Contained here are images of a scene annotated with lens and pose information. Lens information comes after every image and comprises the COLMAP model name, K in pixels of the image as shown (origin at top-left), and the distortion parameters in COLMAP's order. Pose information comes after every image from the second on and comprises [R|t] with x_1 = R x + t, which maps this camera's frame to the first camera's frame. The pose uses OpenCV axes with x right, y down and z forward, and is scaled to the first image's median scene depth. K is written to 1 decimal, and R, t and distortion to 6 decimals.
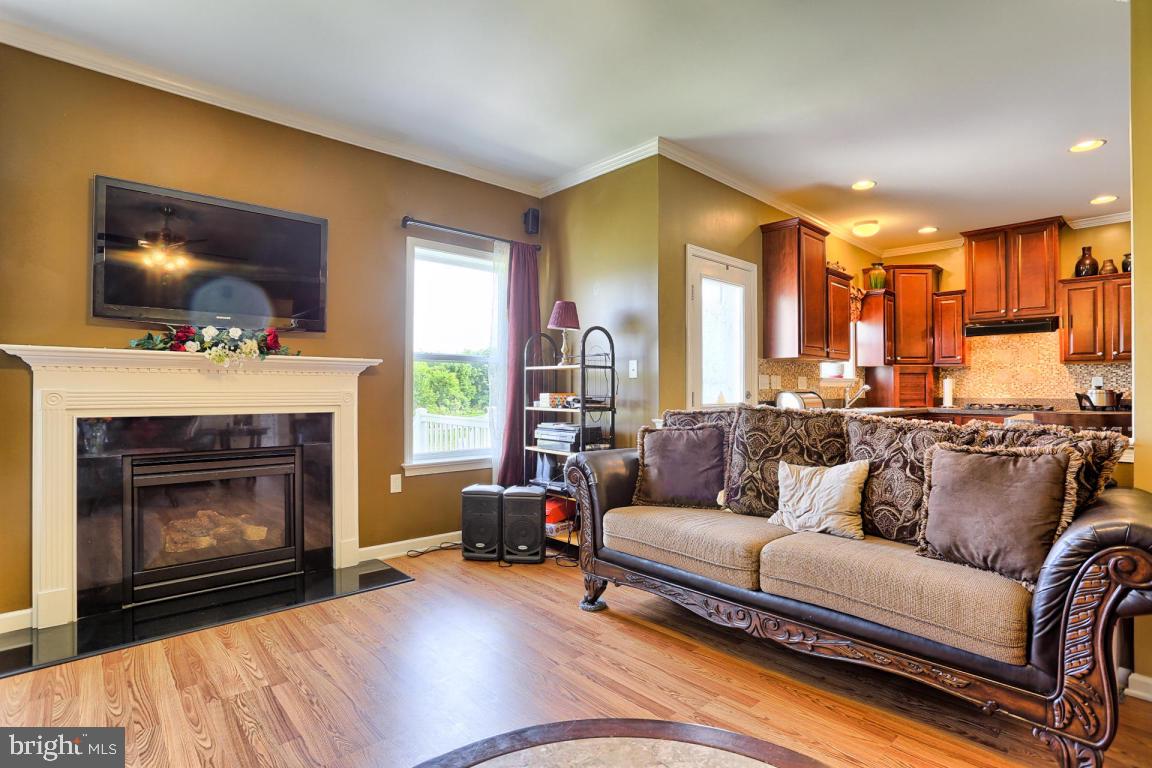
lens RADIAL K [[562.1, 0, 570.4], [0, 562.1, 387.1], [0, 0, 1]] dist [-0.063424, 0.025705]
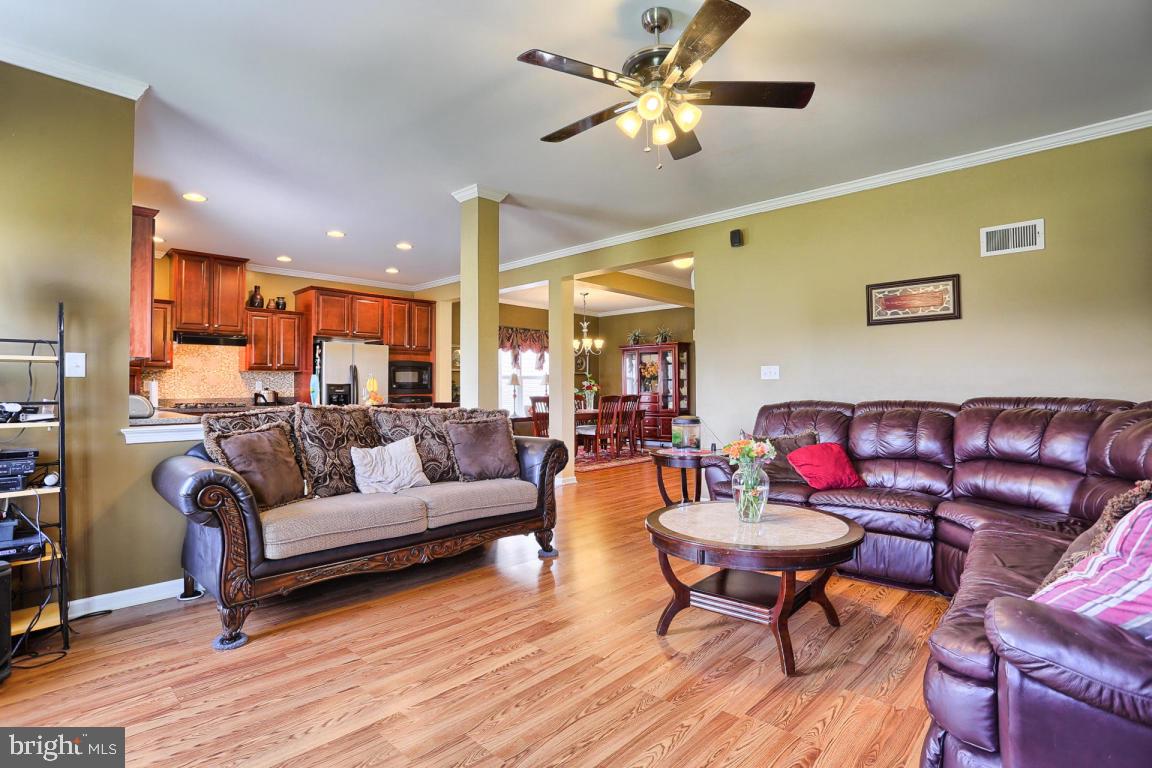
lens RADIAL K [[562.1, 0, 571.9], [0, 562.1, 380.1], [0, 0, 1]] dist [-0.063424, 0.025705]
pose [[-0.060983, 0.014392, 0.998035, -0.645967], [0.002410, 0.999895, -0.014271, -0.000244], [-0.998136, 0.001535, -0.061012, 0.403012]]
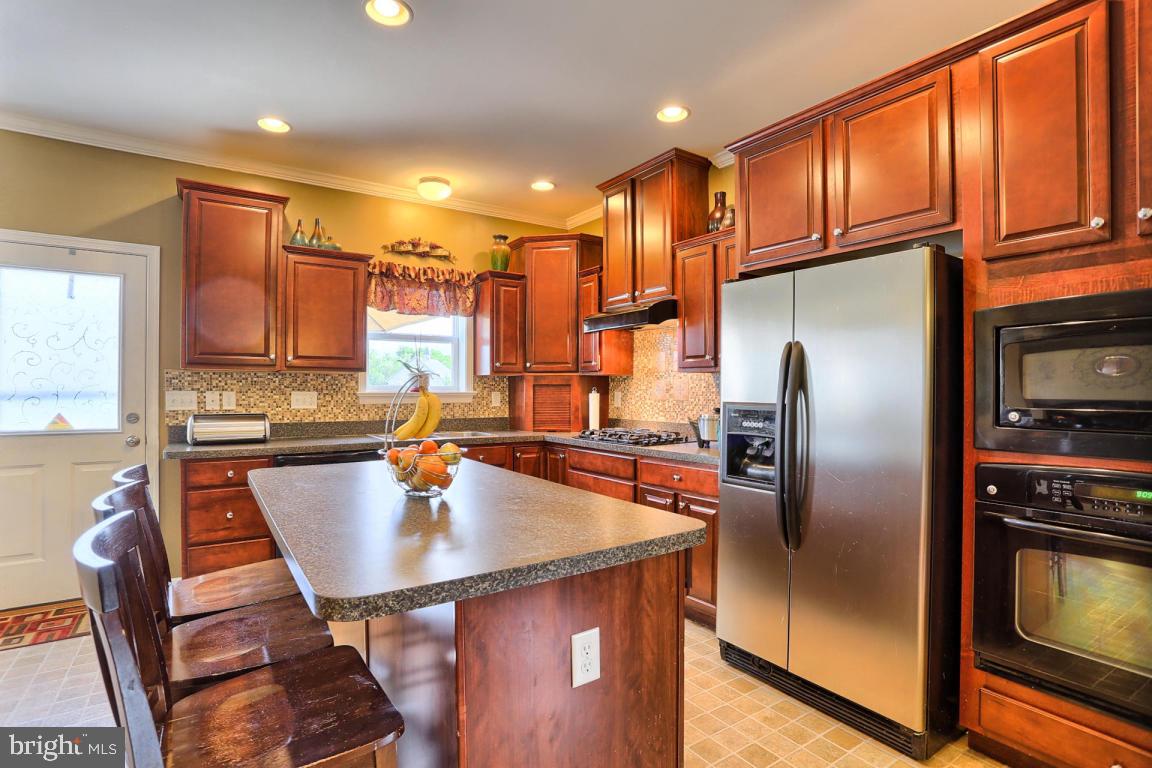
lens RADIAL K [[562.1, 0, 573.4], [0, 562.1, 390.4], [0, 0, 1]] dist [-0.063424, 0.025705]
pose [[0.987810, 0.003898, -0.155612, 1.215322], [-0.003261, 0.999985, 0.004345, -0.033473], [0.155627, -0.003784, 0.987809, 0.423067]]
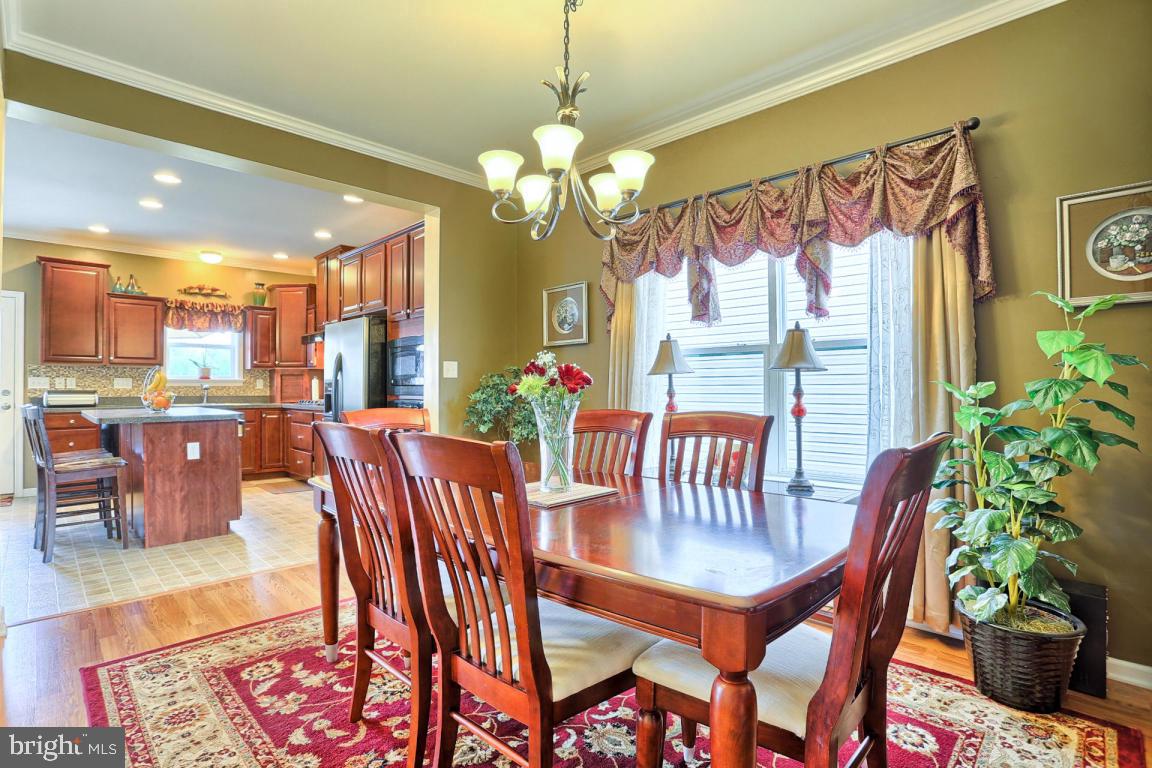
lens RADIAL K [[562.1, 0, 572.3], [0, 562.1, 383.4], [0, 0, 1]] dist [-0.063424, 0.025705]
pose [[0.999434, -0.000984, 0.033640, 1.889558], [0.001182, 0.999982, -0.005871, 0.002094], [-0.033633, 0.005907, 0.999417, -0.362935]]
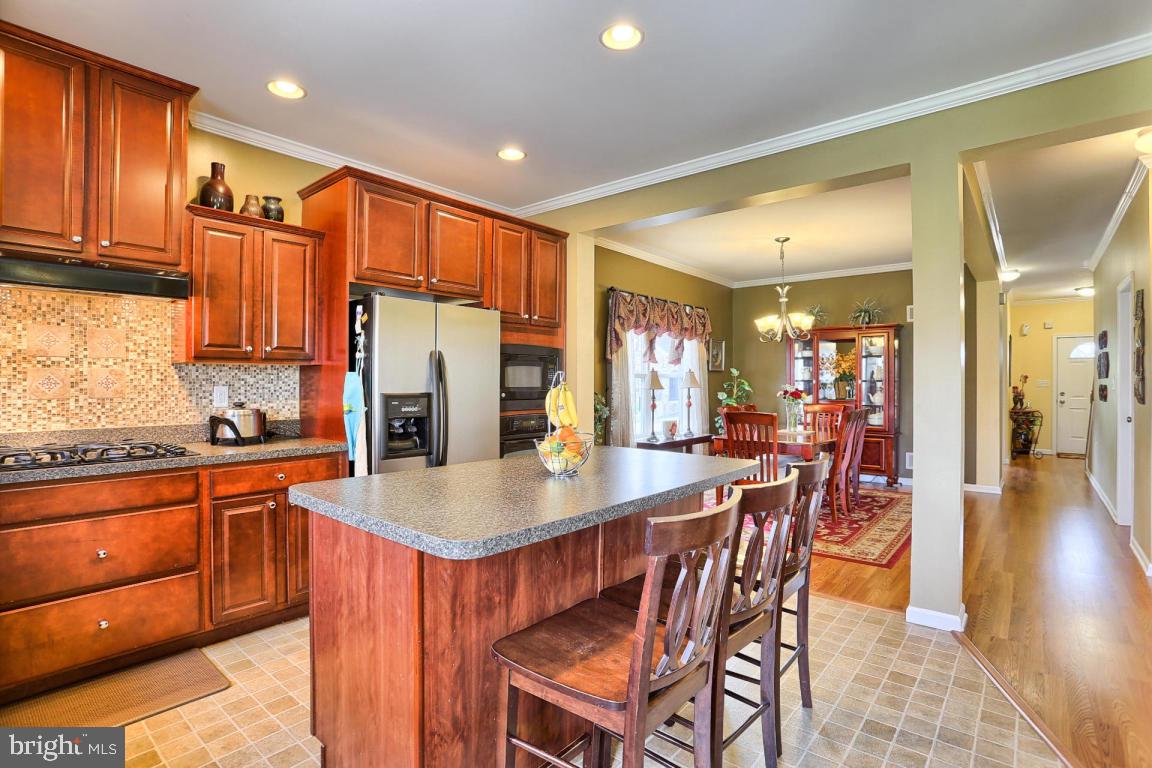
lens RADIAL K [[562.1, 0, 569.8], [0, 562.1, 382.7], [0, 0, 1]] dist [-0.063424, 0.025705]
pose [[-0.116328, 0.000410, 0.993211, 0.445313], [-0.004988, 0.999987, -0.000997, -0.033121], [-0.993198, -0.005070, -0.116324, 0.942481]]
